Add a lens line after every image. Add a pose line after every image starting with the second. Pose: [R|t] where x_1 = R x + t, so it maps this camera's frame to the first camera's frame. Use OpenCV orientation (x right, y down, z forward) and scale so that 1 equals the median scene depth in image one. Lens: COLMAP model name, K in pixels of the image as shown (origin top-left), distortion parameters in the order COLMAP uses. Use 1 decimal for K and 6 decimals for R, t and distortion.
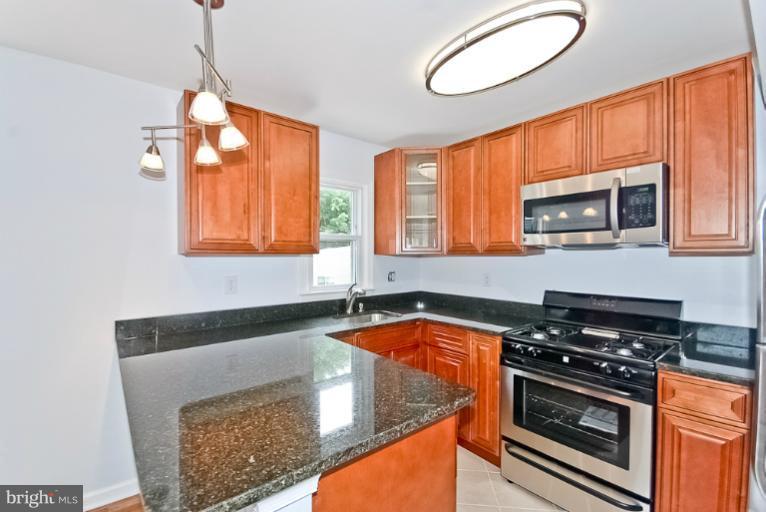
lens RADIAL K [[334.0, 0, 383.0], [0, 334.0, 259.5], [0, 0, 1]] dist [0.000146, -0.000266]
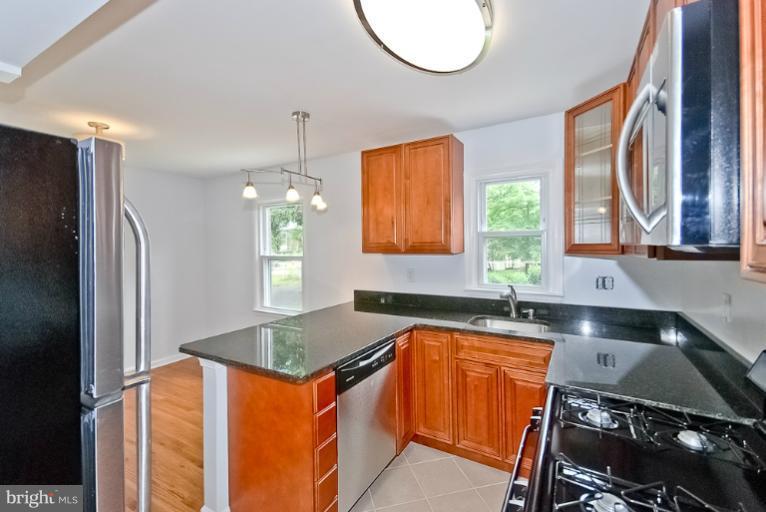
lens RADIAL K [[331.2, 0, 381.1], [0, 331.2, 253.6], [0, 0, 1]] dist [0.002712, 0.000038]
pose [[0.338529, -0.001823, -0.940954, 0.782819], [0.000260, 0.999998, -0.001844, -0.012073], [0.940956, 0.000380, 0.338529, 0.455940]]
